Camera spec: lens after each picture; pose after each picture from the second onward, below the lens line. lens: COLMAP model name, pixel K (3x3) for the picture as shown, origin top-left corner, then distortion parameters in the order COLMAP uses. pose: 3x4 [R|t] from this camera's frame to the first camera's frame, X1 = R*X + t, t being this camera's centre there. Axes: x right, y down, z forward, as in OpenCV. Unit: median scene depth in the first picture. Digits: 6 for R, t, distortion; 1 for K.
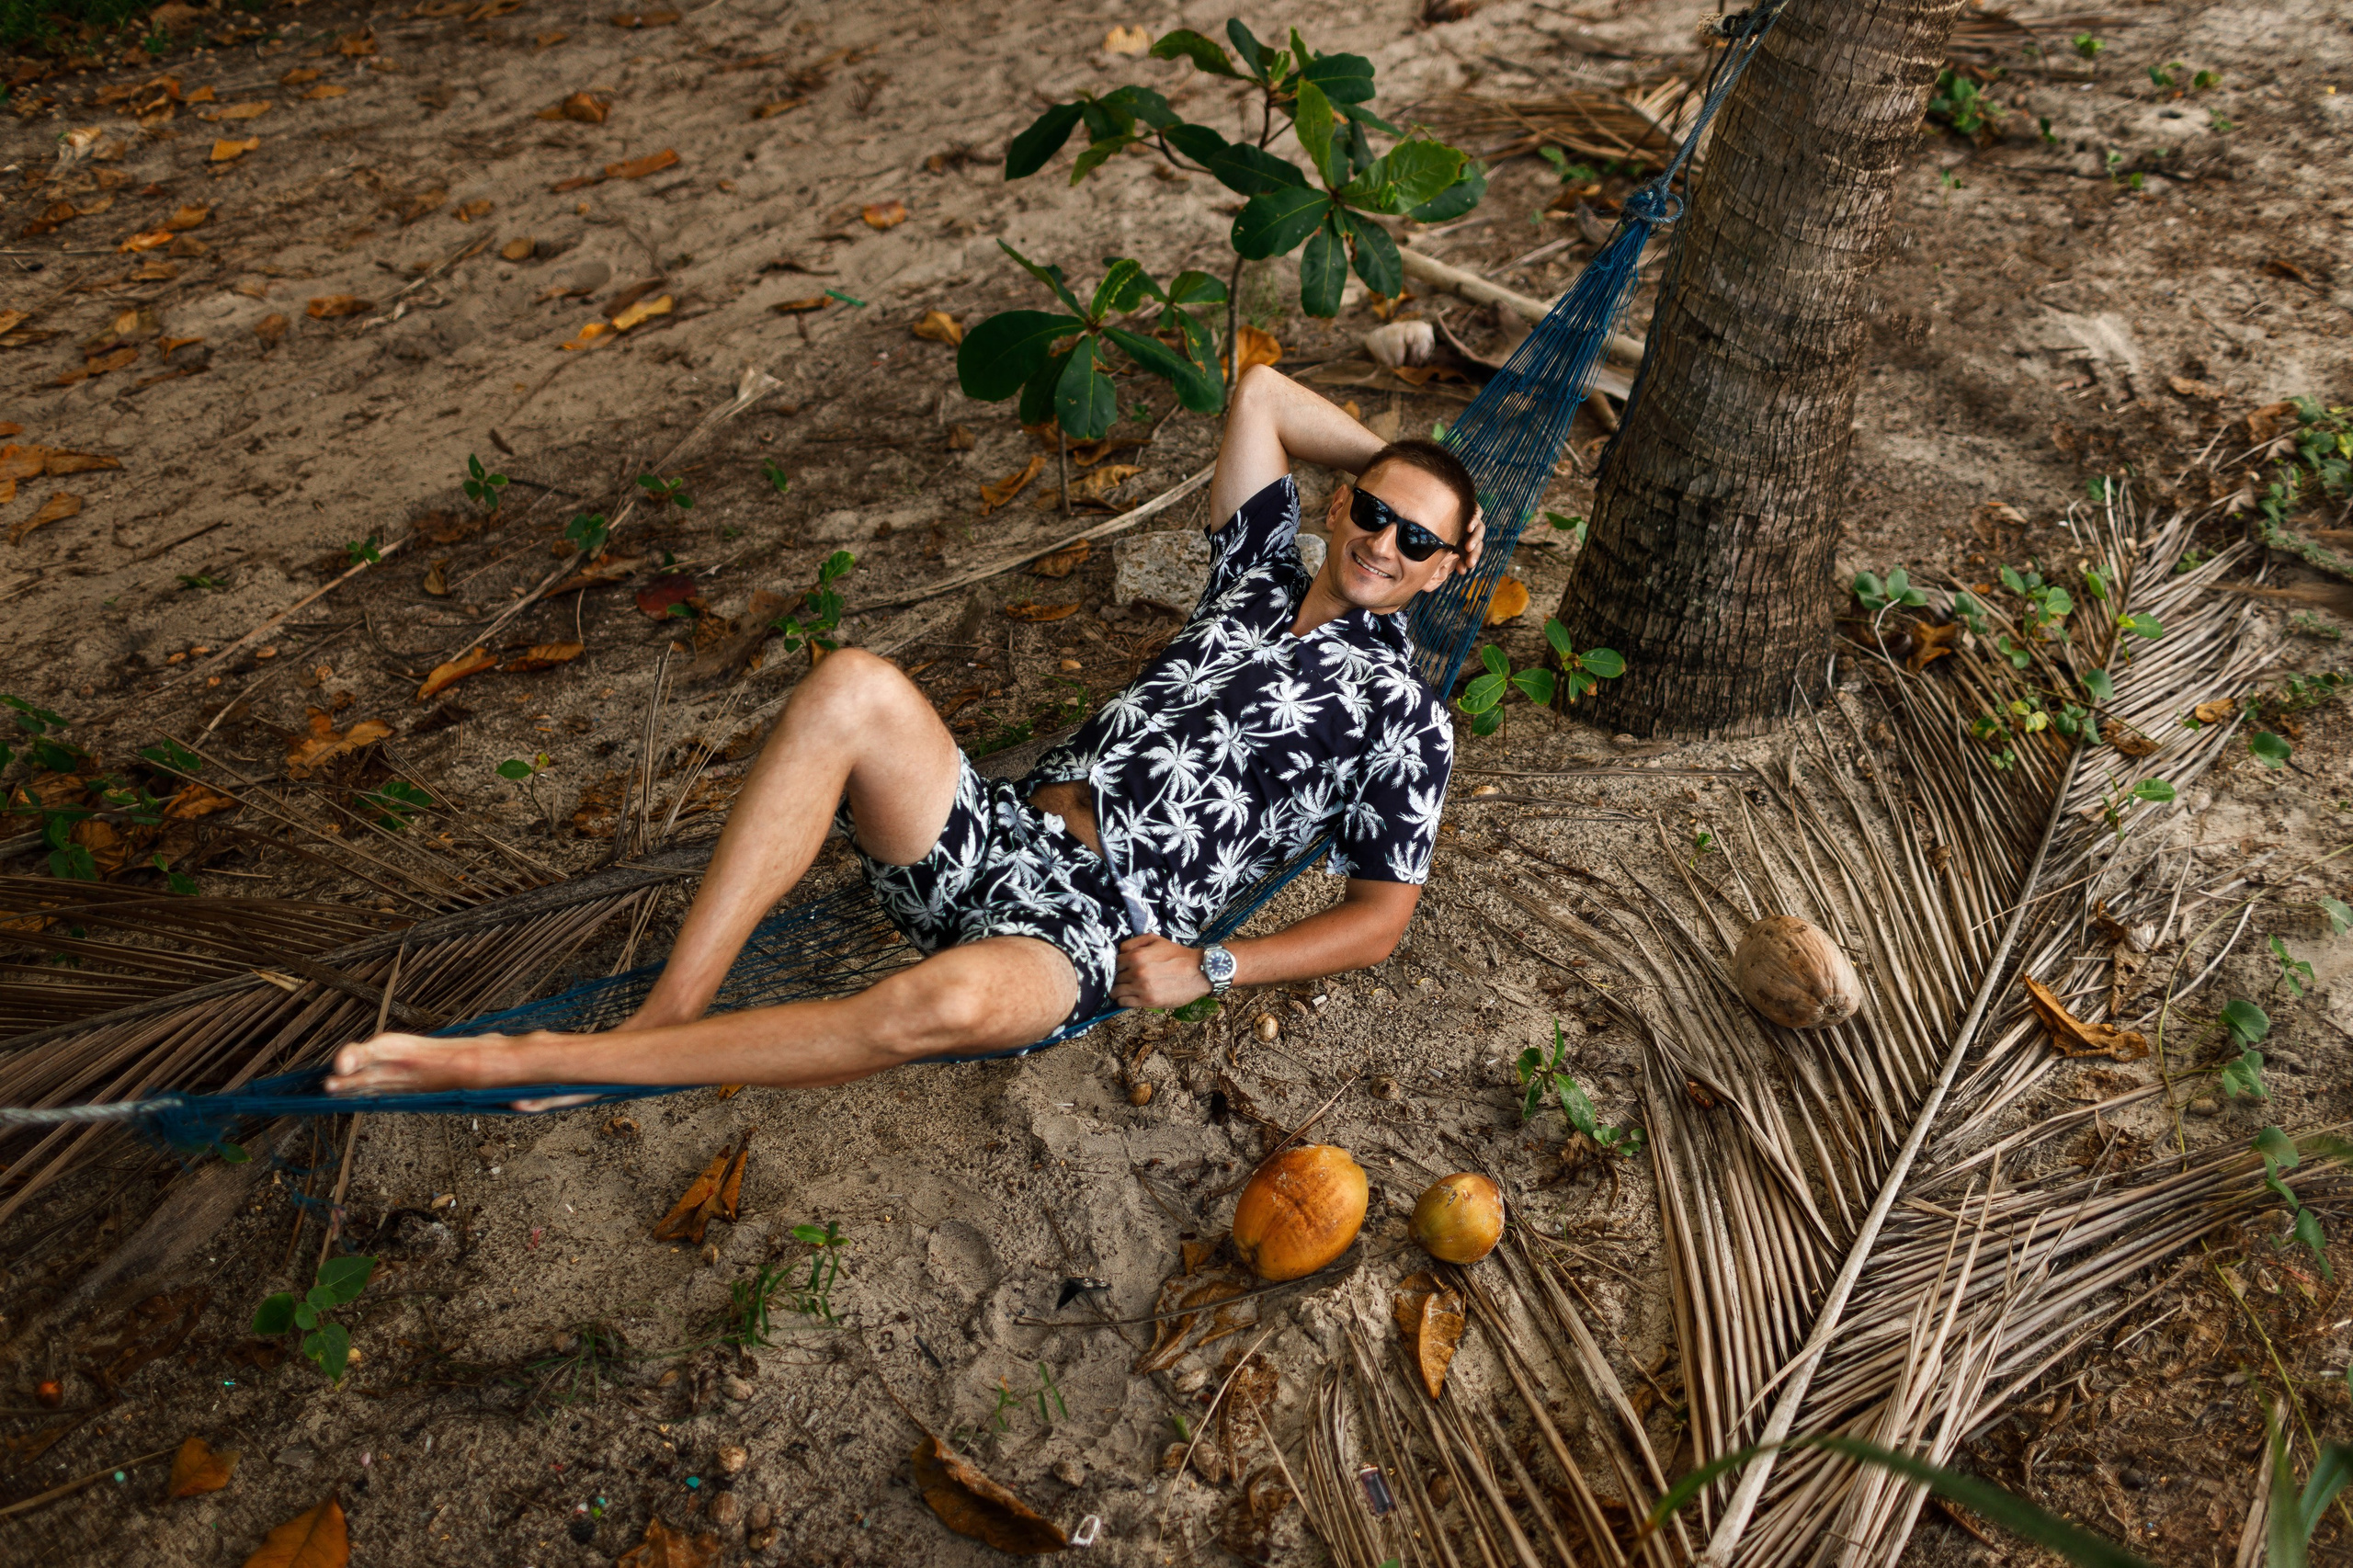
lens RADIAL K [[2296.4, 0, 1177.4], [0, 2296.4, 785.5], [0, 0, 1]] dist [0.000099, 0.000000]
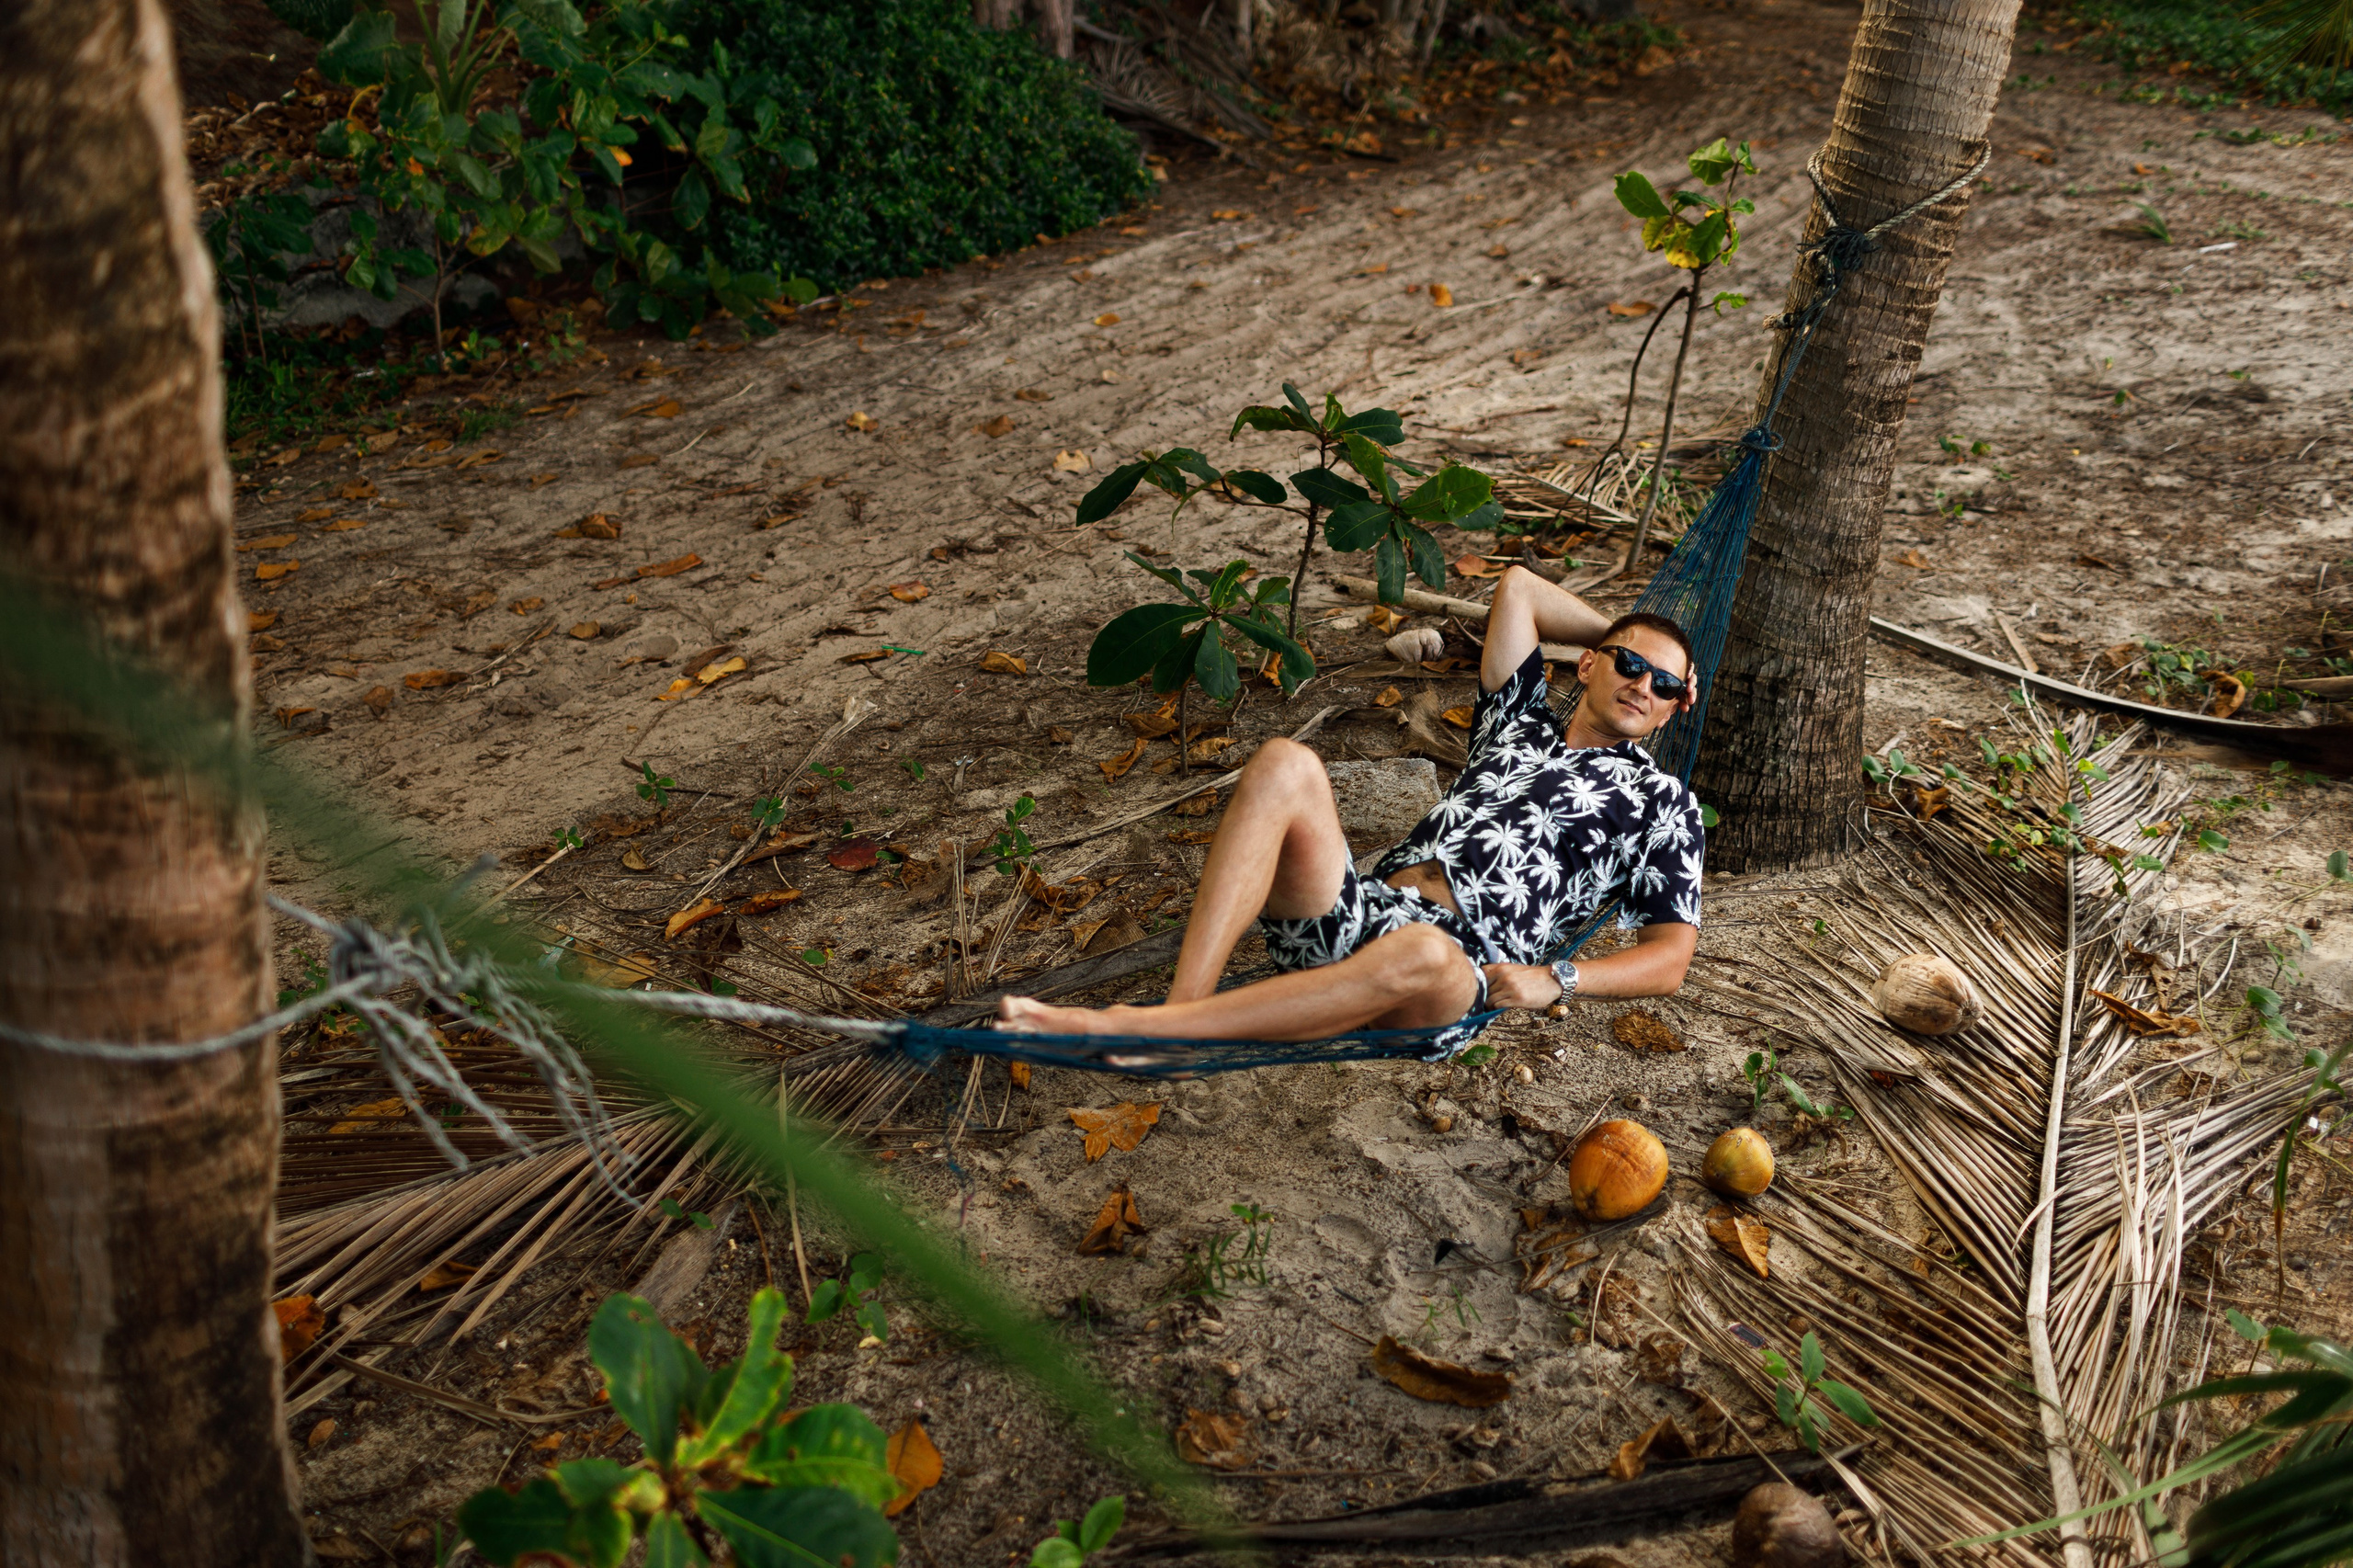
lens RADIAL K [[2296.4, 0, 1168.6], [0, 2296.4, 775.2], [0, 0, 1]] dist [0.000099, 0.000000]
pose [[0.989755, -0.040820, 0.136816, -0.283777], [0.070607, 0.972819, -0.220540, 0.186995], [-0.124095, 0.227941, 0.965735, -0.197663]]
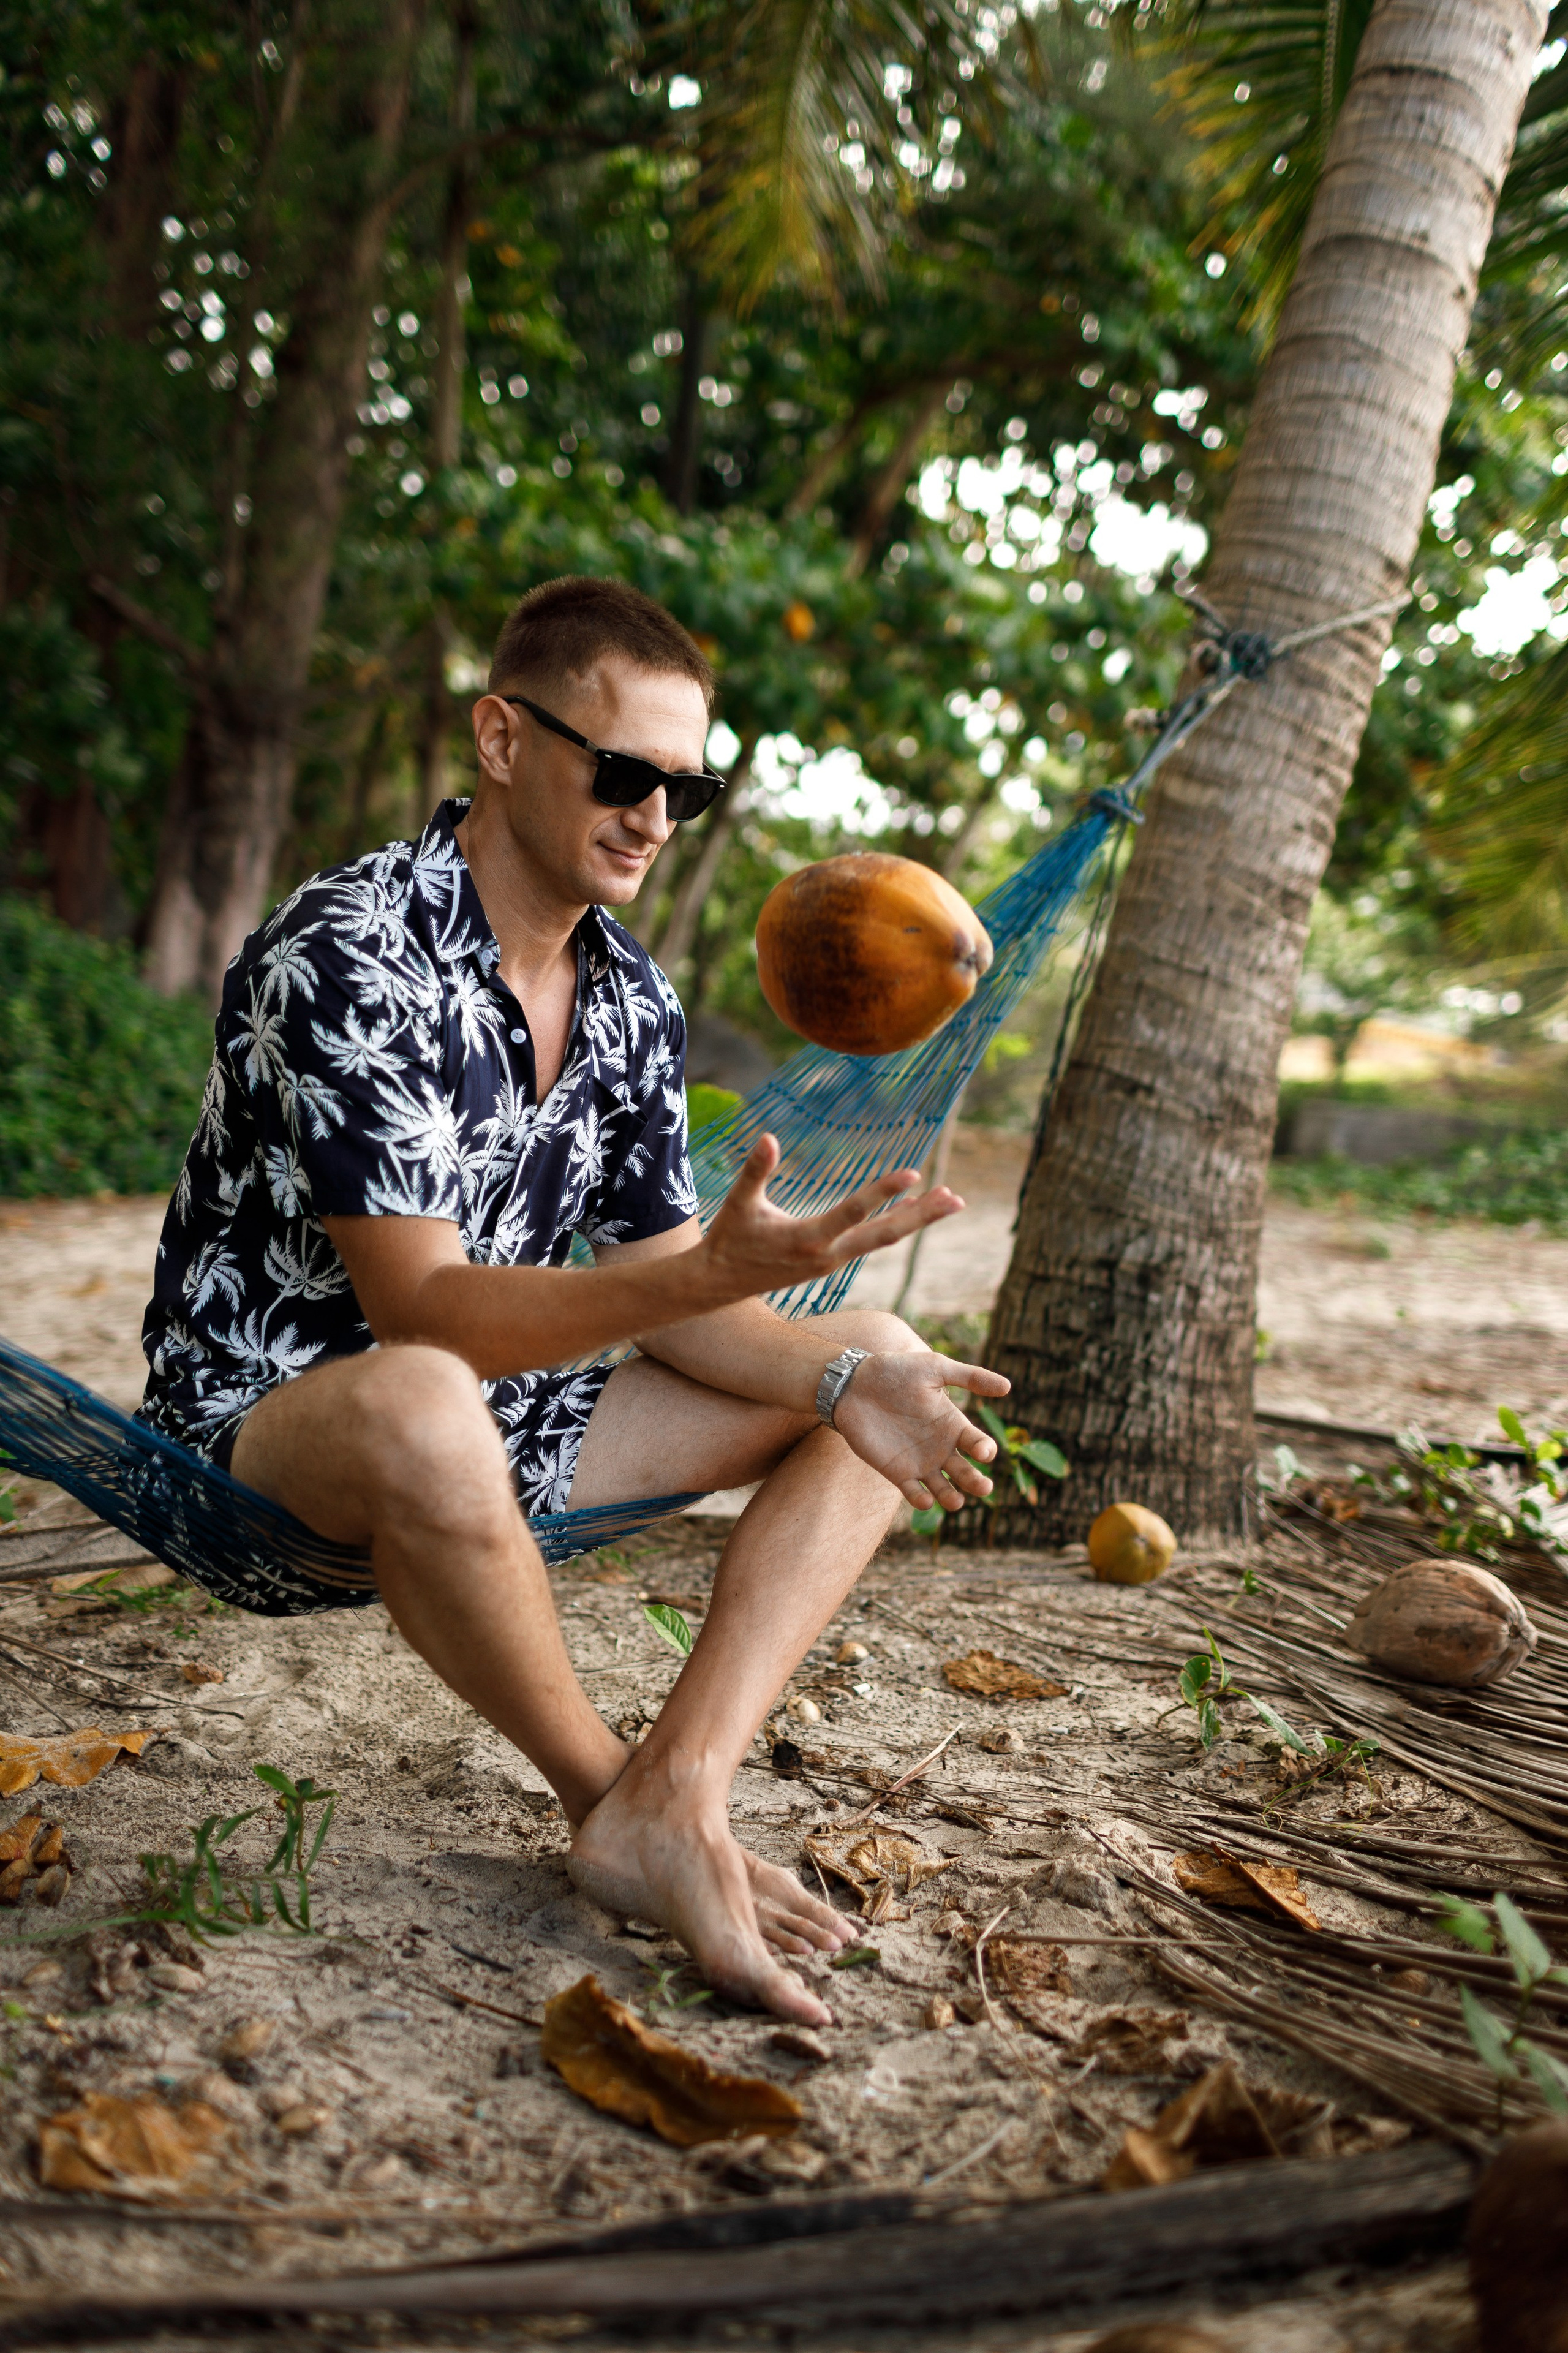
lens RADIAL K [[2296.3, 0, 781.2], [0, 2296.3, 1170.9], [0, 0, 1]] dist [0.000099, 0.000000]
pose [[0.941471, 0.112120, 0.317901, -0.193520], [0.082445, 0.837838, -0.539657, 0.314886], [-0.326856, 0.534281, 0.779557, 0.312623]]
